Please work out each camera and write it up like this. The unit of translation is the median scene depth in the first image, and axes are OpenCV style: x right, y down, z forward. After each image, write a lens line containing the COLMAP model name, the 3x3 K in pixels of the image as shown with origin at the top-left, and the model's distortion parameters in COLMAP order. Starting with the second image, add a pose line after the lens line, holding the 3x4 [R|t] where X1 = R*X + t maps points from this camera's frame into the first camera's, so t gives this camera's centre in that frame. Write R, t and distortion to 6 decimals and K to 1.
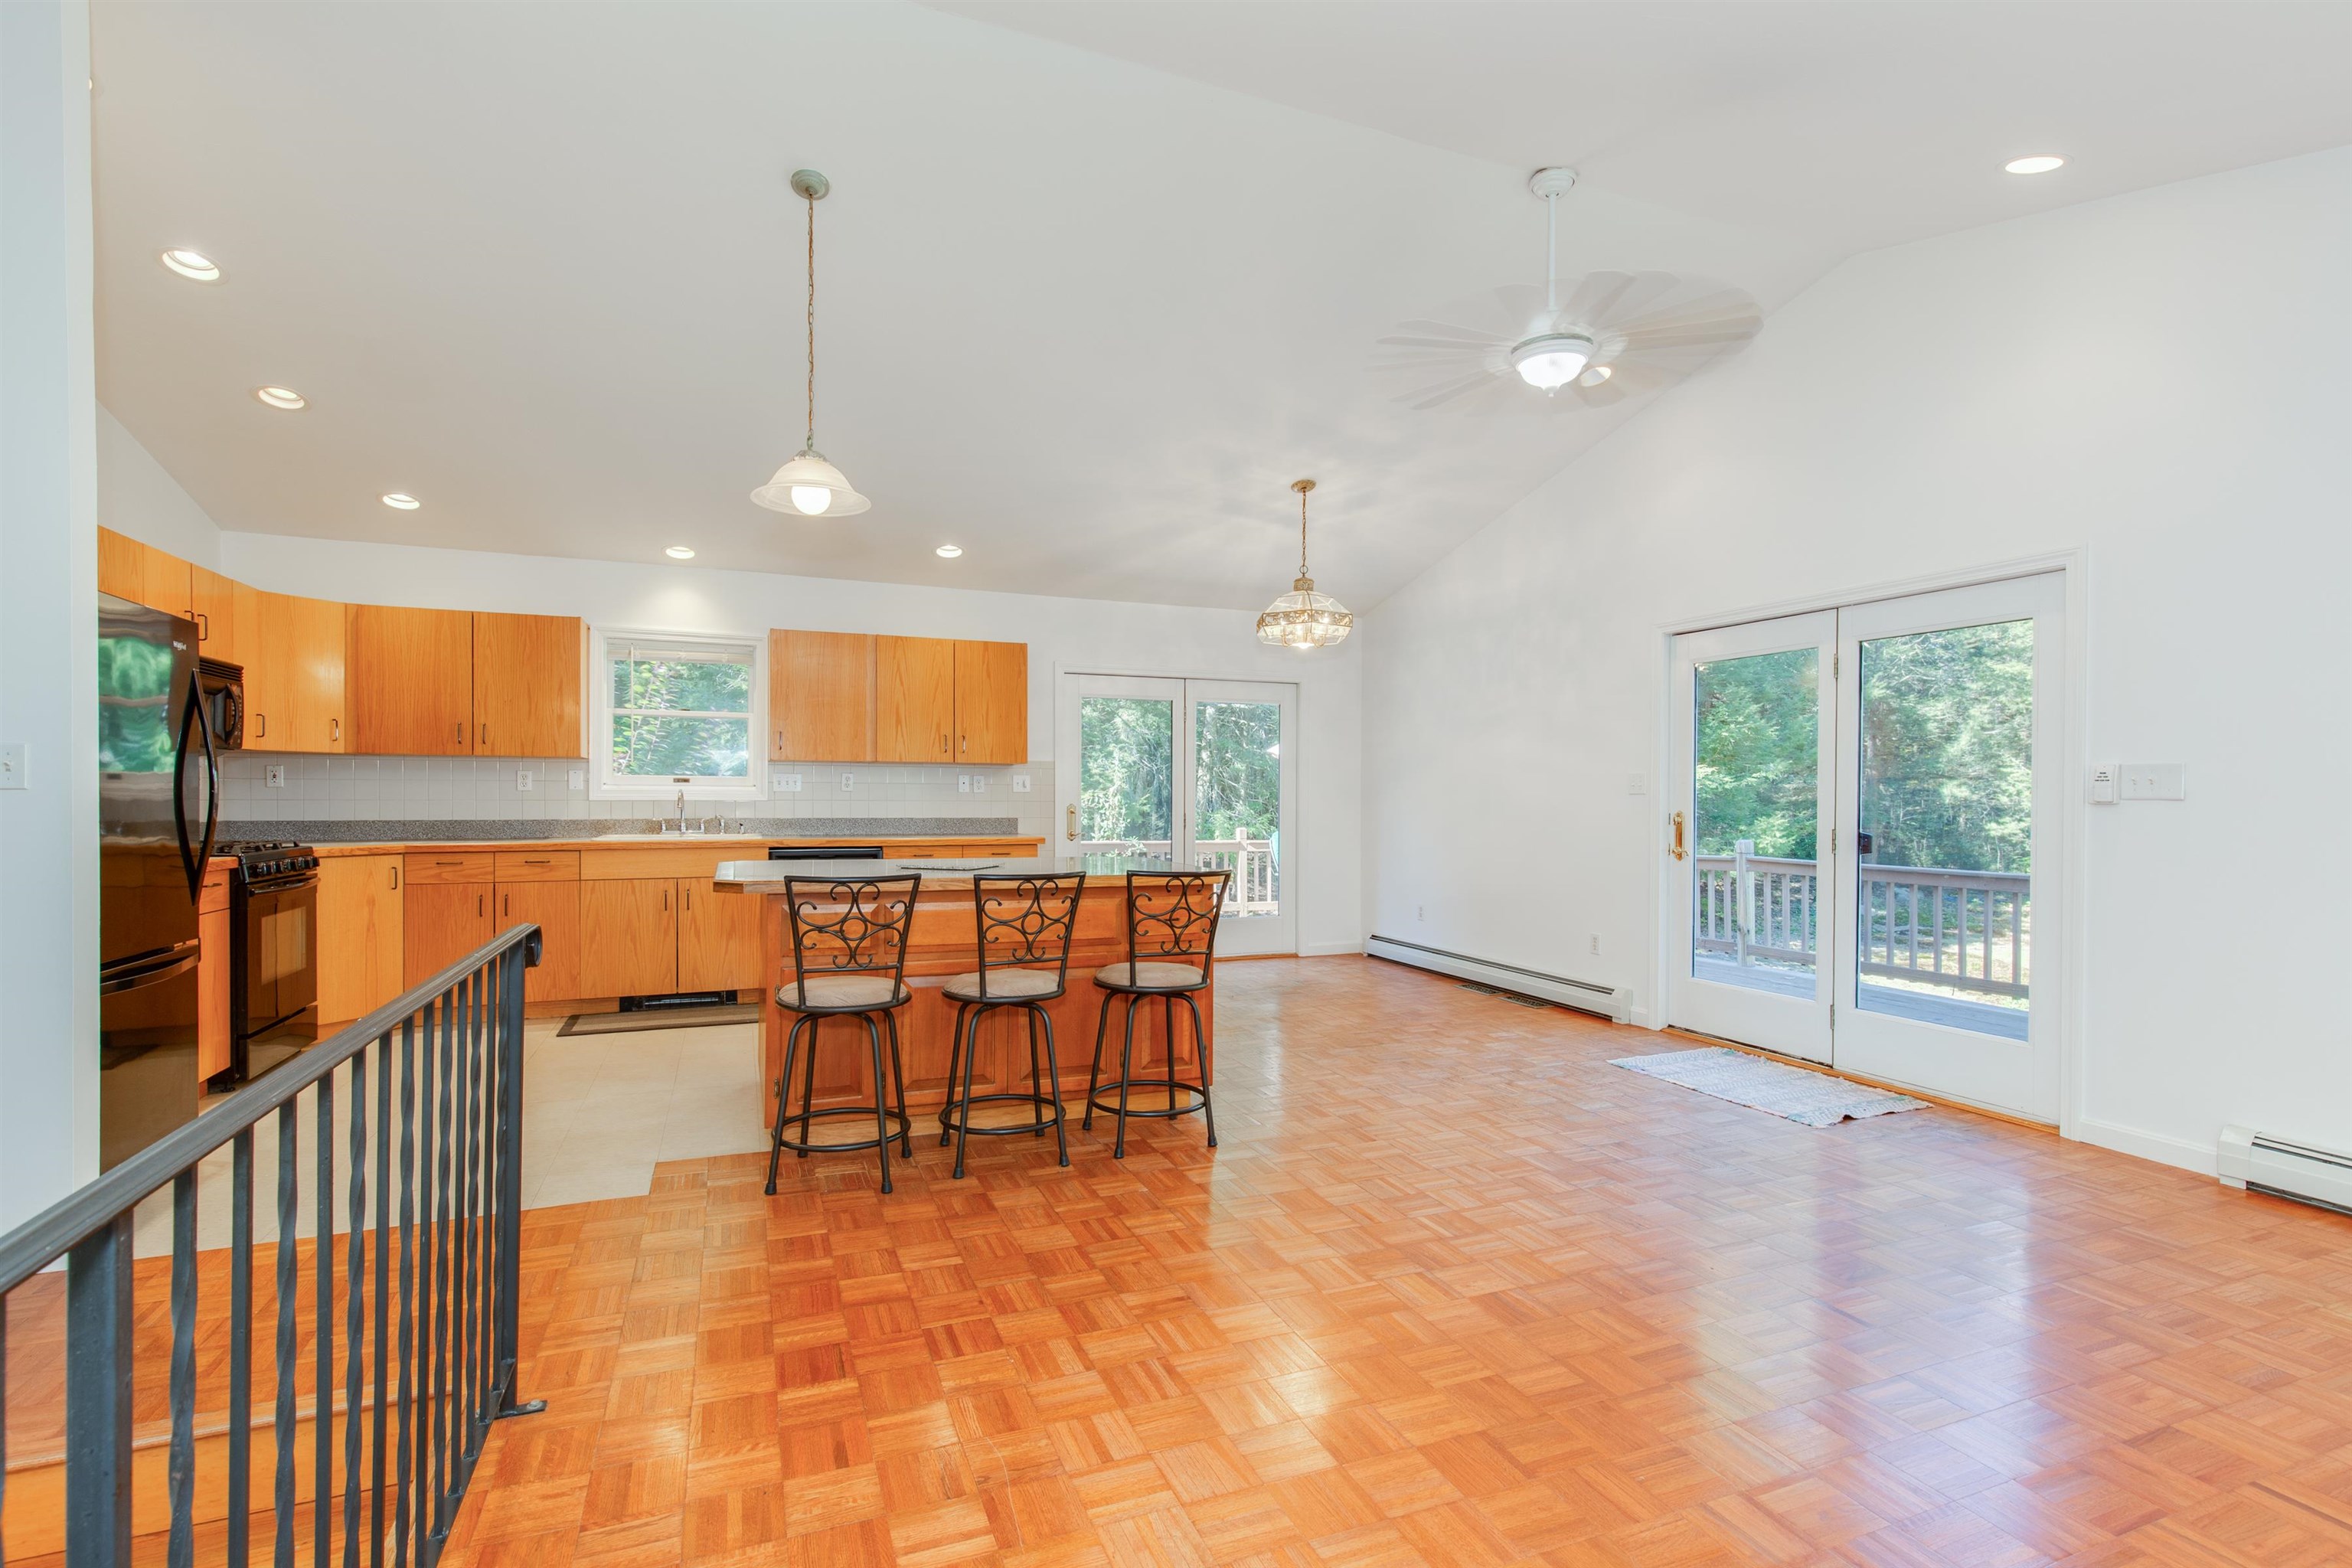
lens RADIAL K [[1081.0, 0, 1158.4], [0, 1081.0, 807.5], [0, 0, 1]] dist [0.006252, -0.001330]
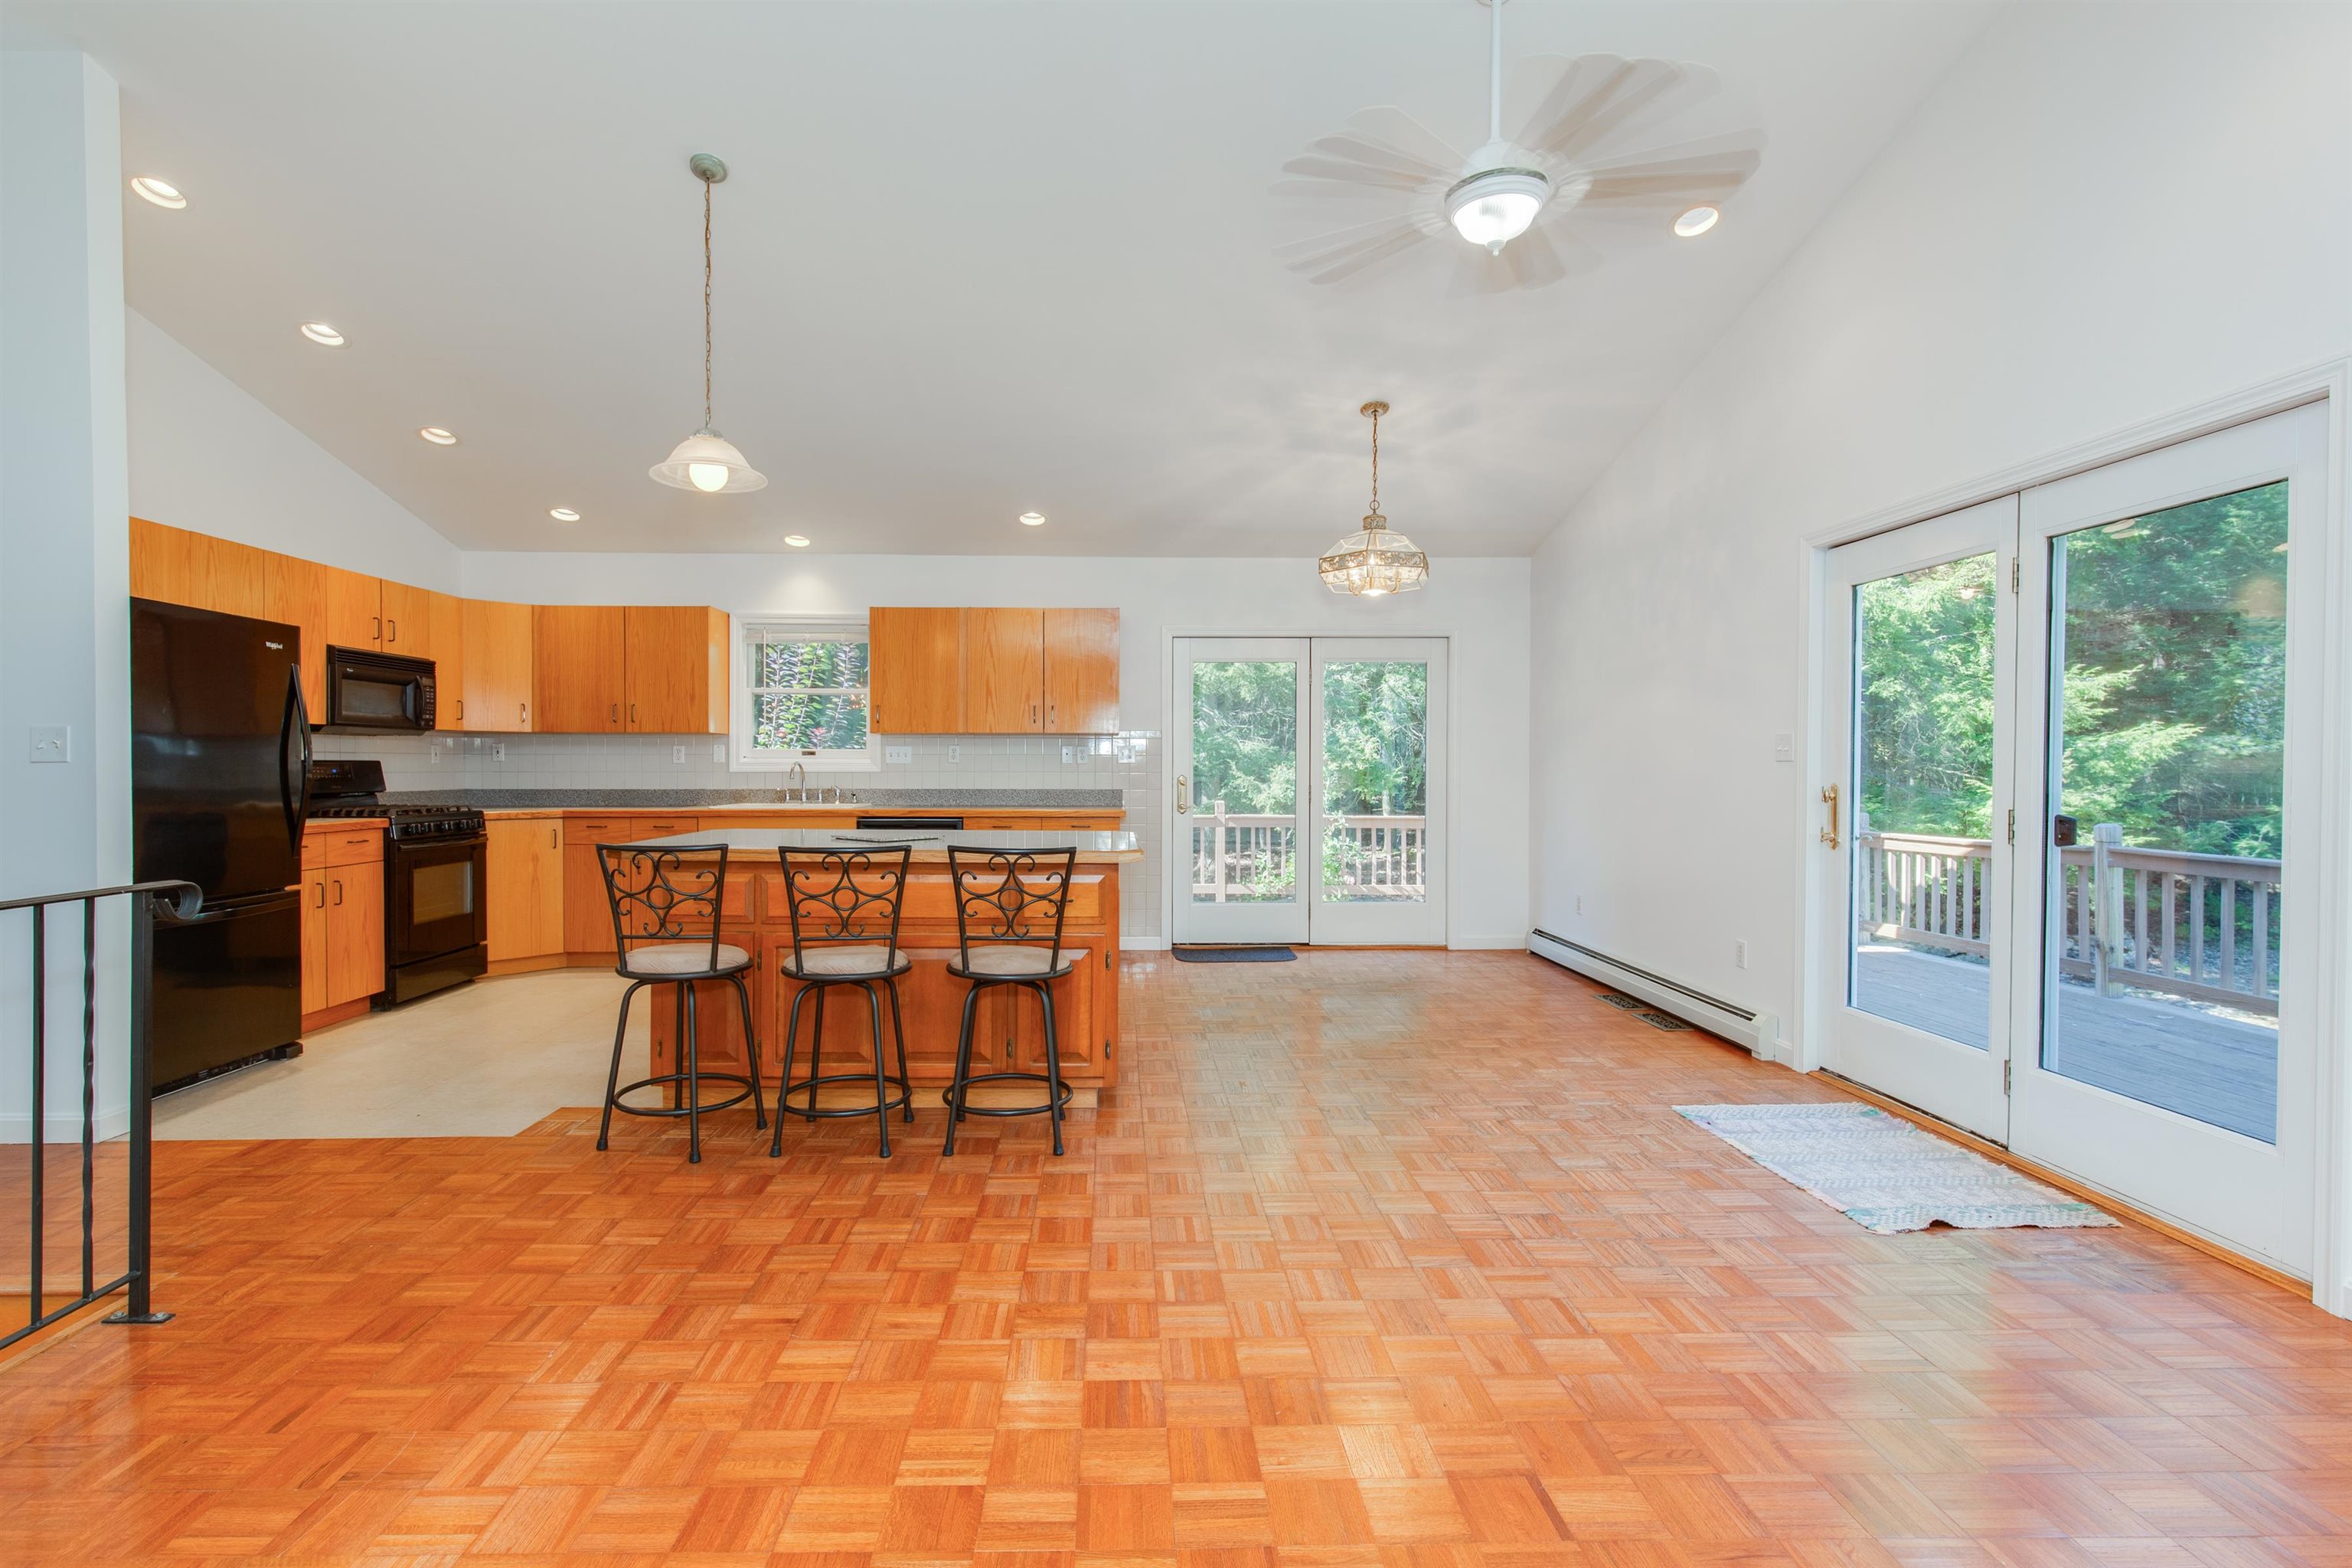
lens RADIAL K [[1081.0, 0, 1136.4], [0, 1081.0, 795.6], [0, 0, 1]] dist [0.006252, -0.001330]
pose [[0.936126, 0.006531, -0.351604, 0.320166], [-0.001449, 0.999891, 0.014716, 0.000613], [0.351662, -0.013266, 0.936033, 0.137101]]
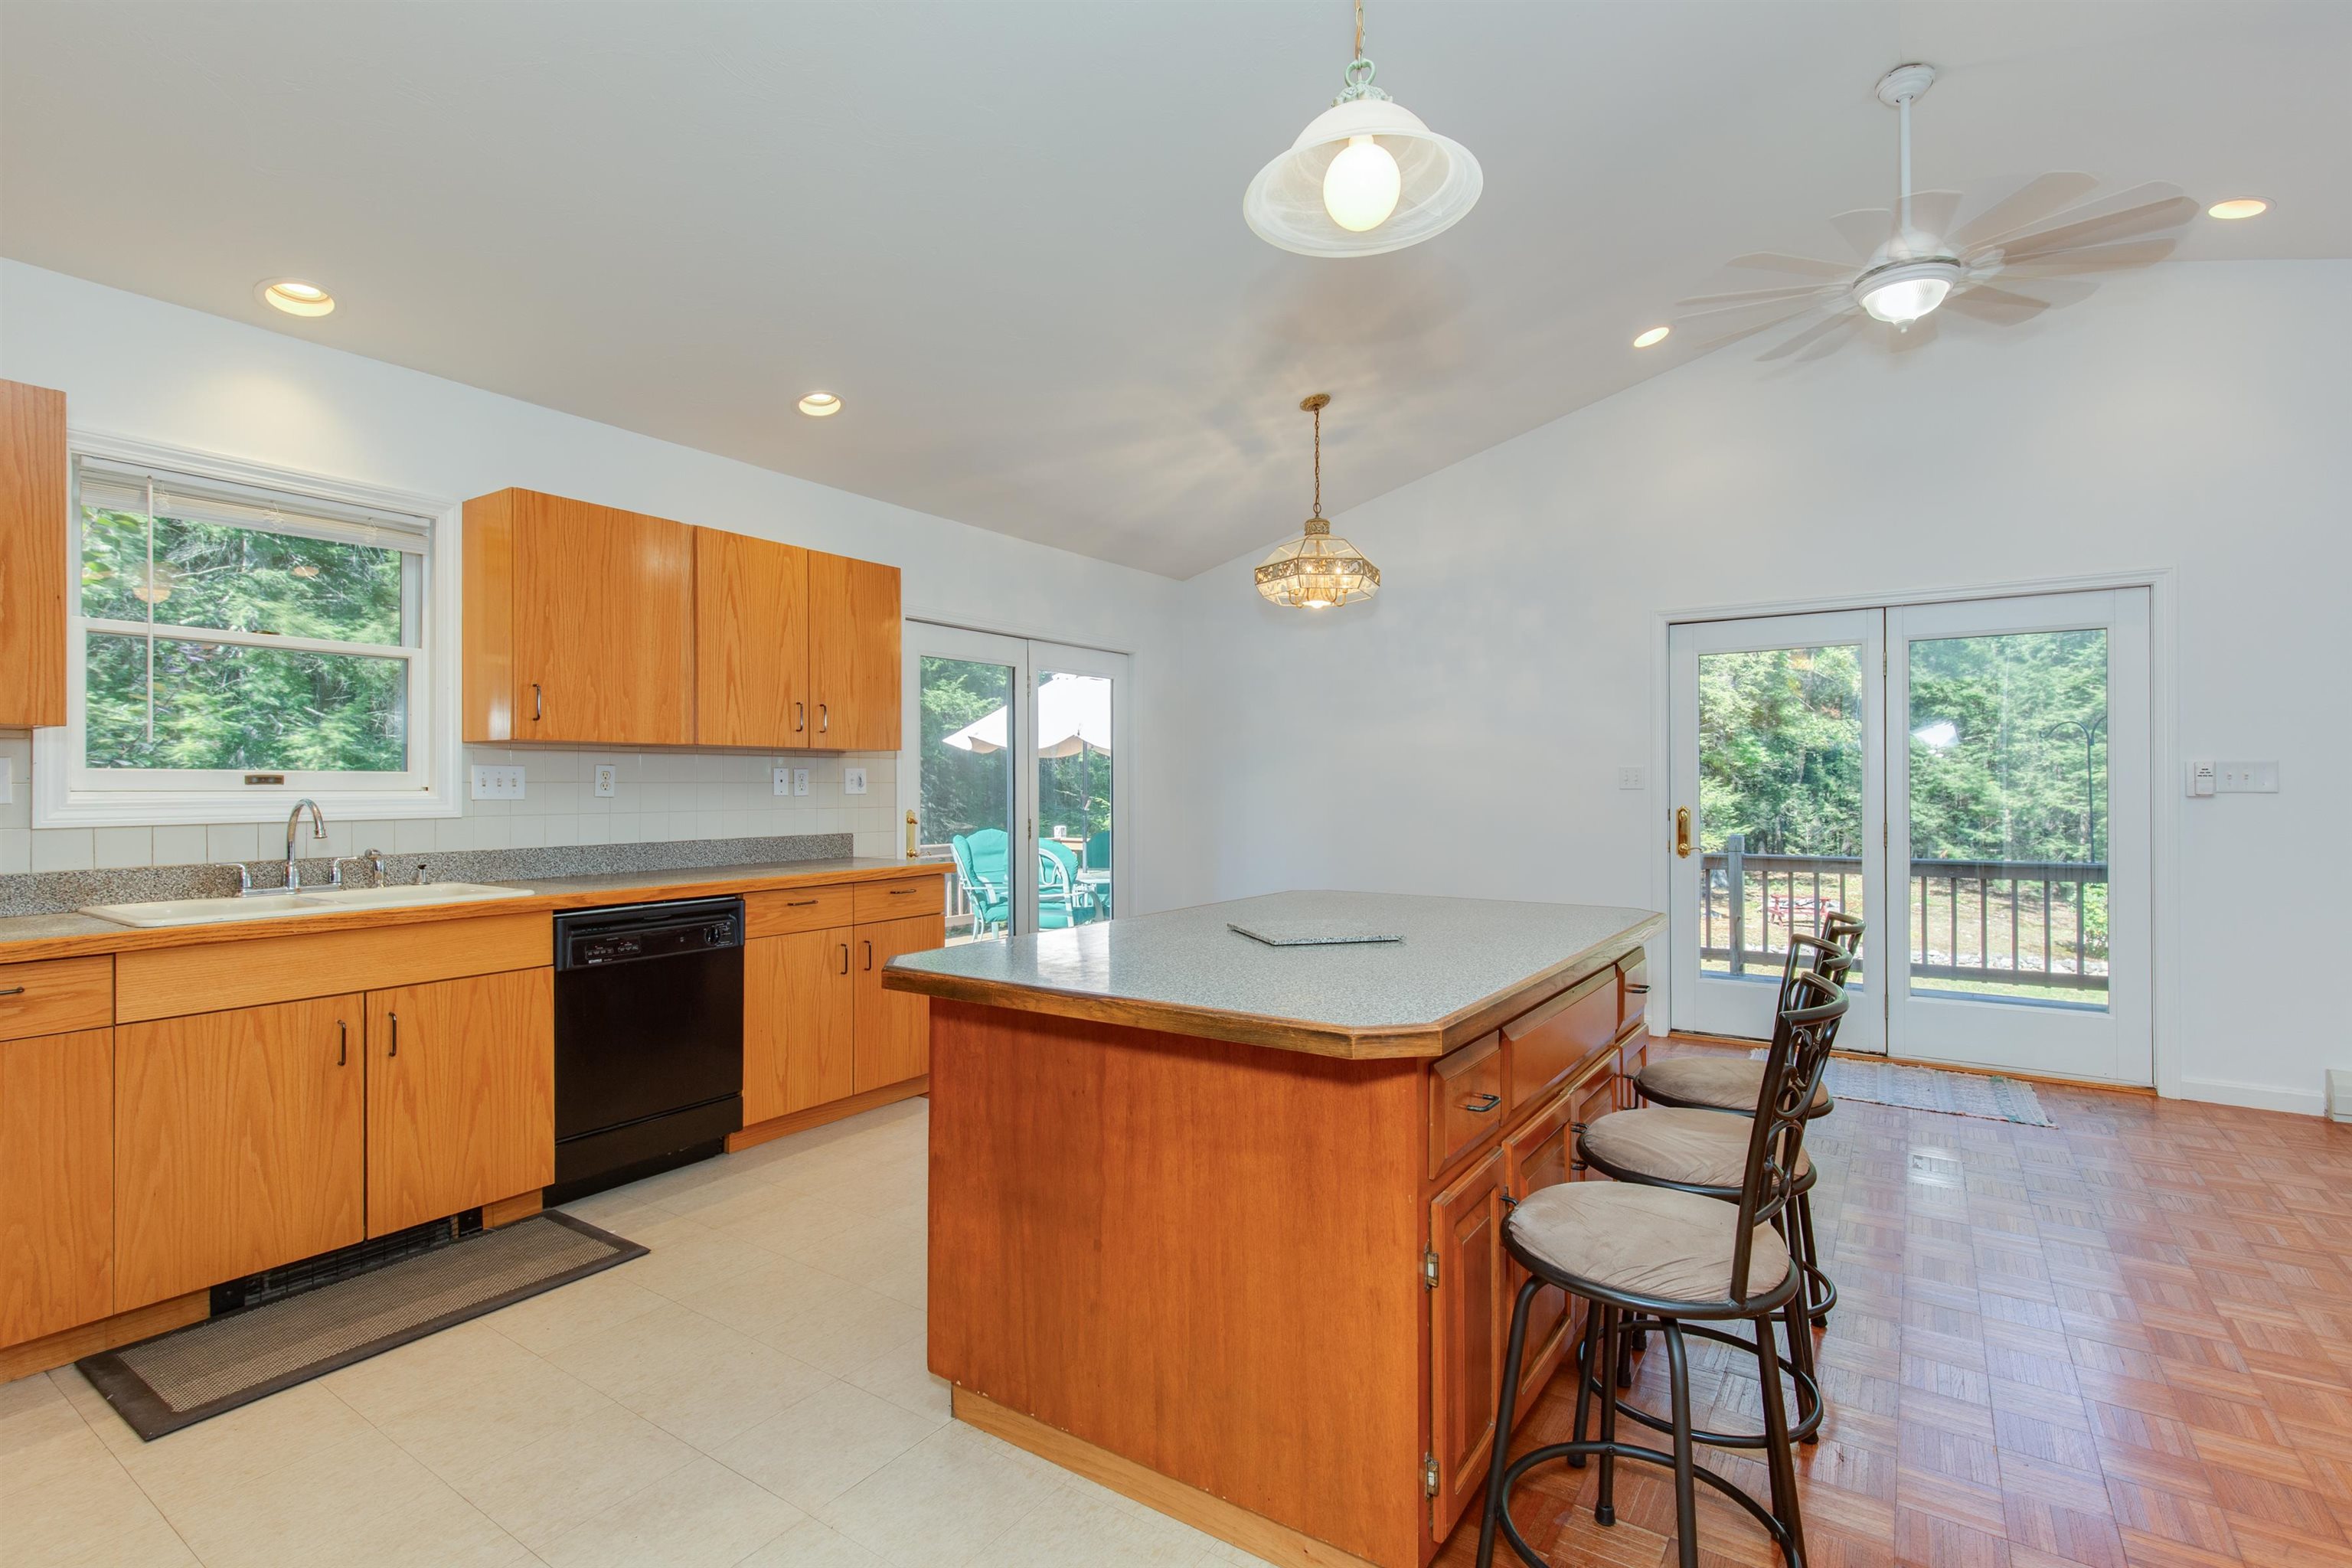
lens RADIAL K [[1081.0, 0, 1156.3], [0, 1081.0, 794.9], [0, 0, 1]] dist [0.006252, -0.001330]
pose [[0.830617, -0.013672, 0.556676, -0.497055], [0.014929, 0.999886, 0.002282, -0.017983], [-0.556644, 0.006415, 0.830726, 0.500075]]
